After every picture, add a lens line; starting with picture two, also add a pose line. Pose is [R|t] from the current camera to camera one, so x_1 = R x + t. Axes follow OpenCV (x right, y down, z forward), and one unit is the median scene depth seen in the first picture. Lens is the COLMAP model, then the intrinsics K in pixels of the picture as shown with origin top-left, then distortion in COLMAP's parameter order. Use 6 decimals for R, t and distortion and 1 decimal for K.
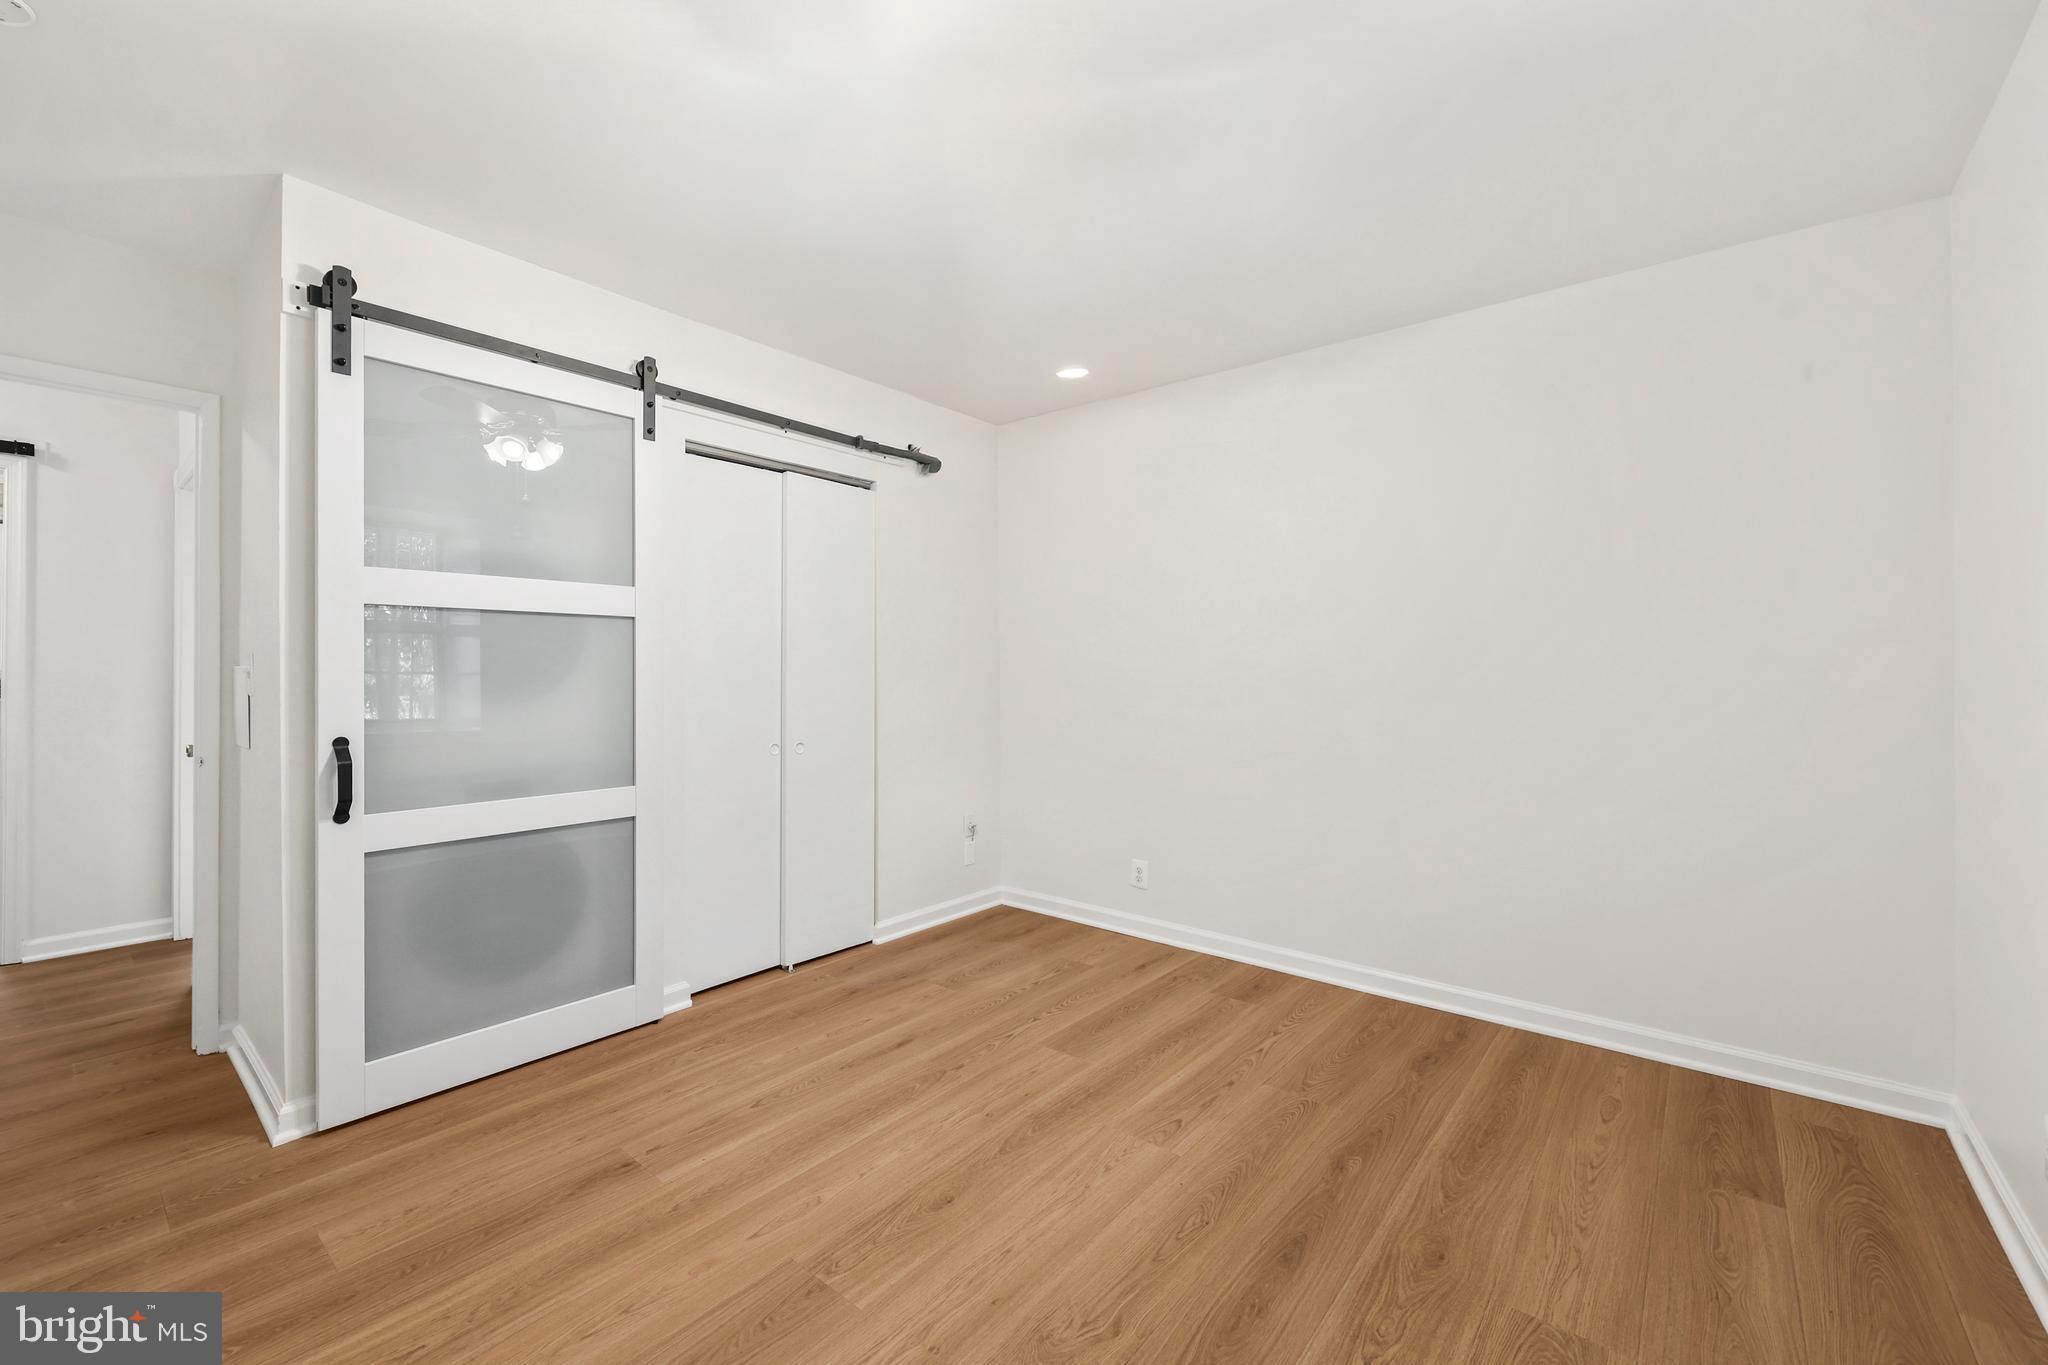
lens RADIAL K [[829.7, 0, 1027.0], [0, 829.7, 677.4], [0, 0, 1]] dist [0.001297, 0.000183]
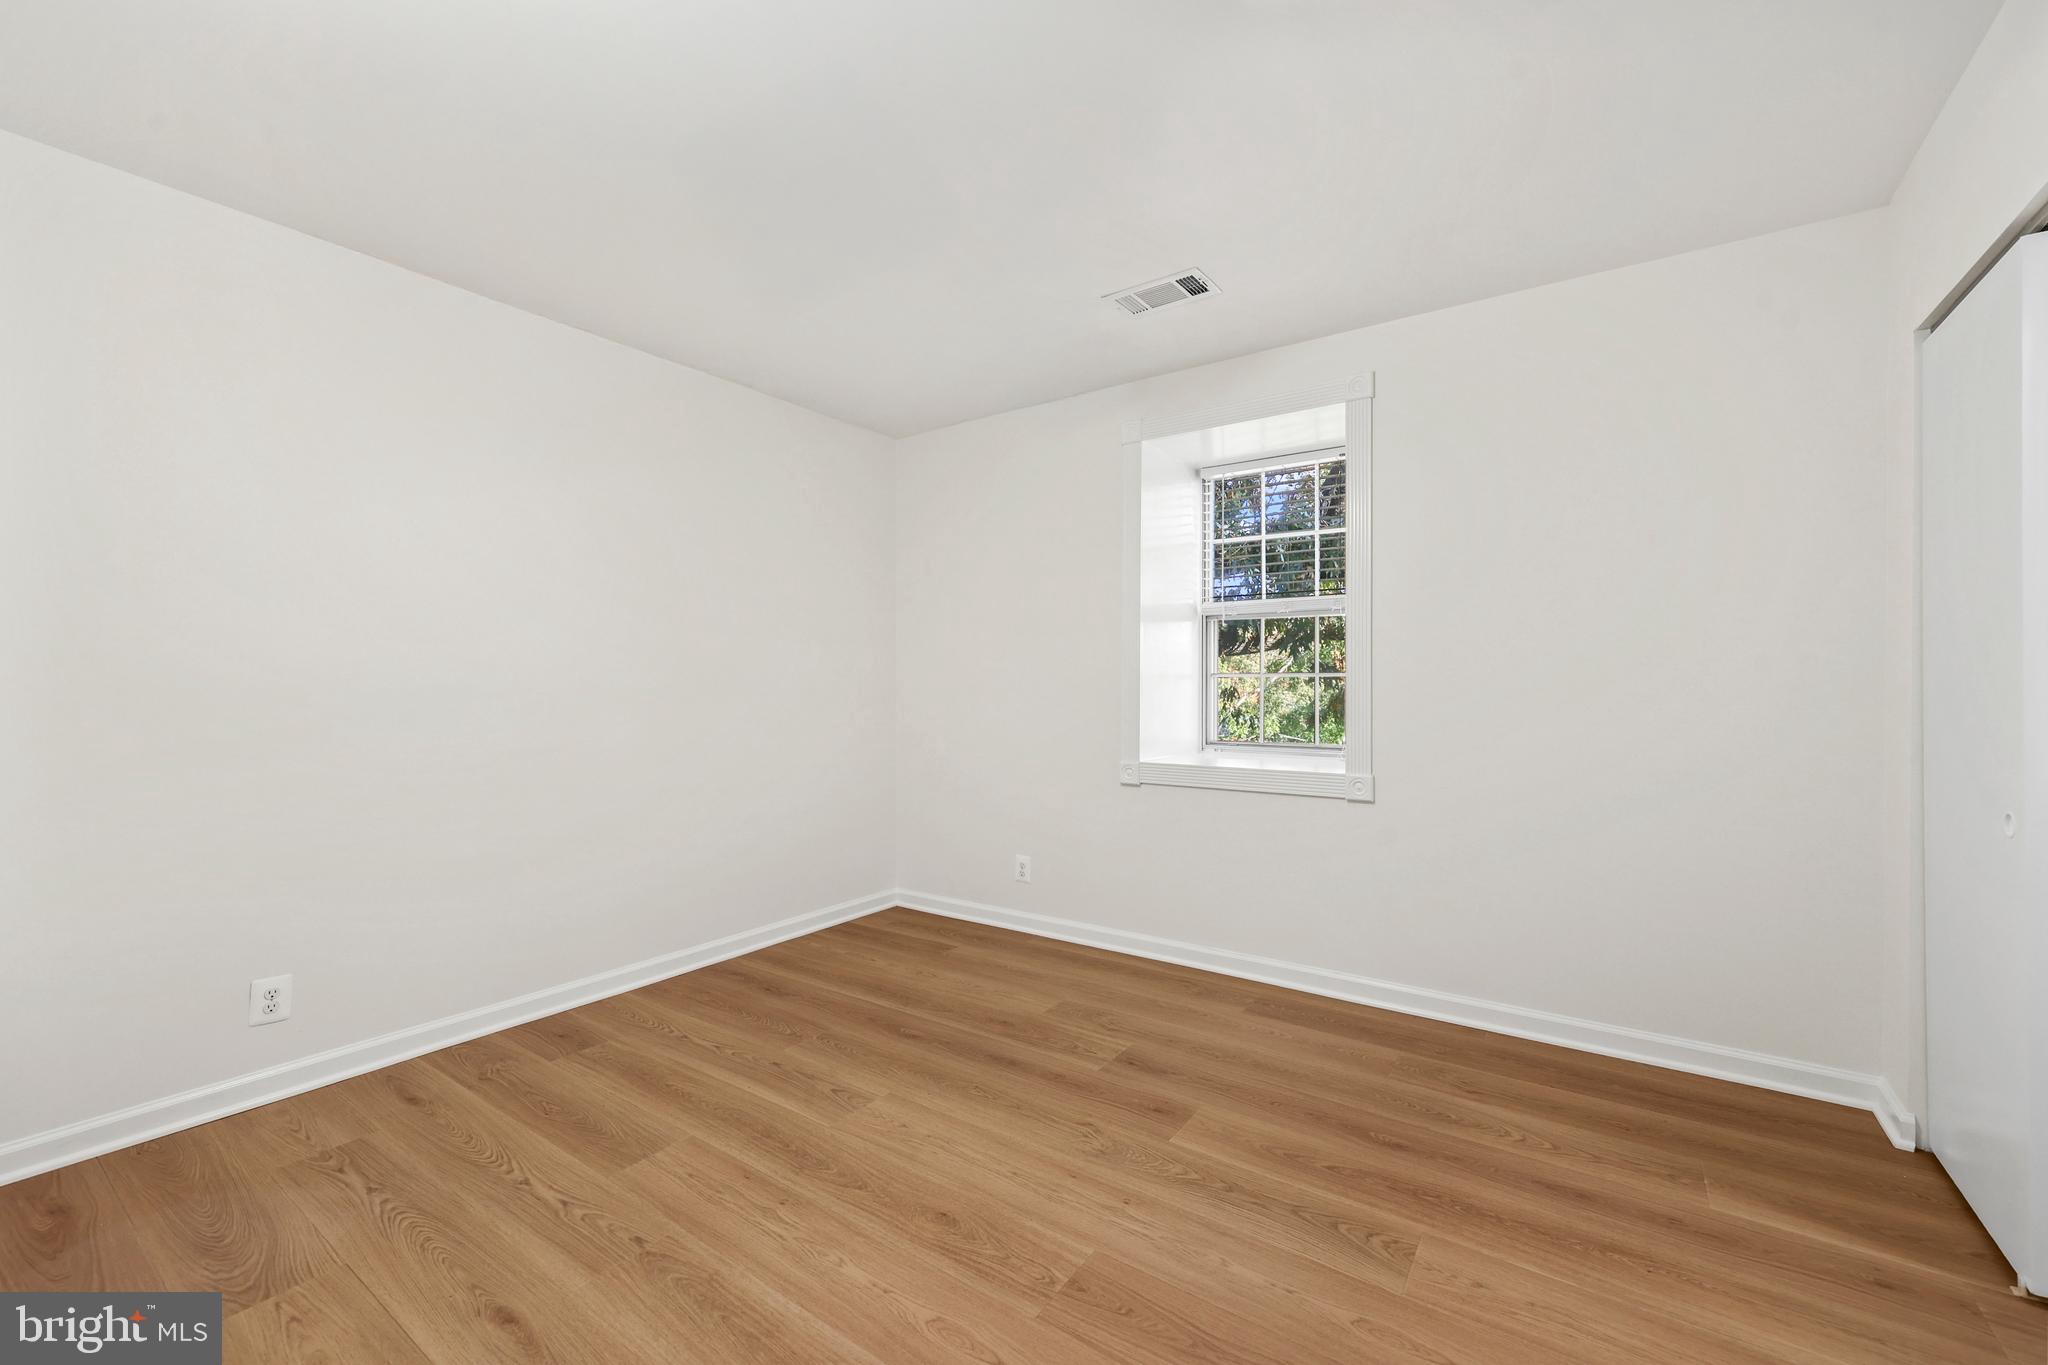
lens RADIAL K [[829.7, 0, 1027.0], [0, 829.7, 677.4], [0, 0, 1]] dist [0.001297, 0.000183]
pose [[-0.078611, 0.007060, 0.996880, -0.891515], [0.006756, 0.999956, -0.006549, 0.003323], [-0.996882, 0.006220, -0.078656, 0.803064]]
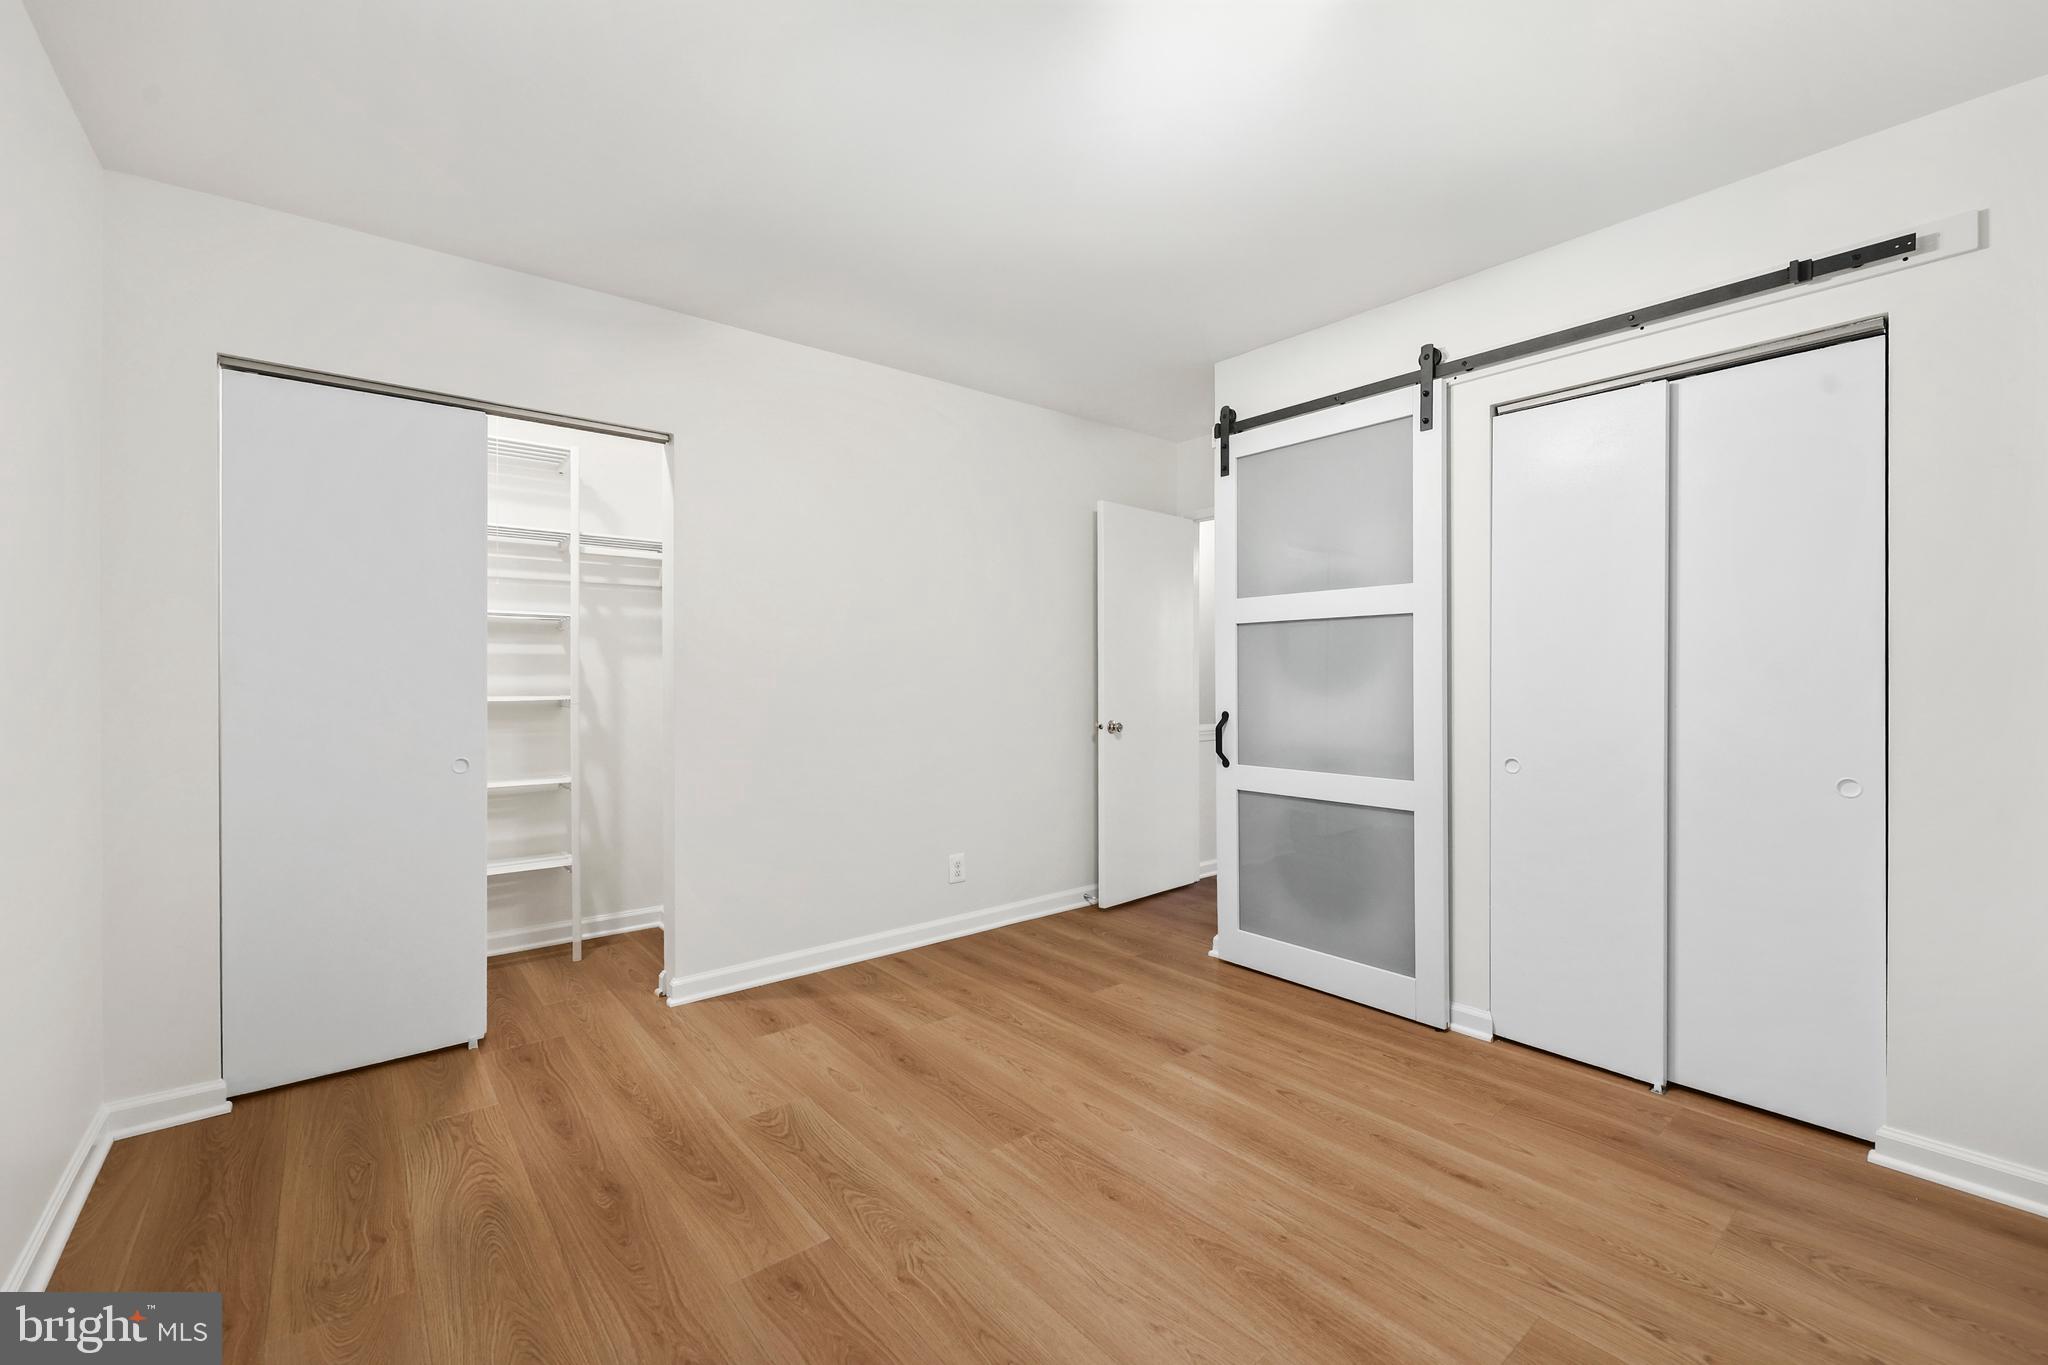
lens RADIAL K [[841.1, 0, 1028.7], [0, 841.1, 683.0], [0, 0, 1]] dist [-0.000074, -0.000039]
pose [[-0.186356, 0.013910, -0.982384, 0.750506], [-0.001413, 0.999895, 0.014426, -0.002503], [0.982481, 0.004077, -0.186316, 0.895422]]
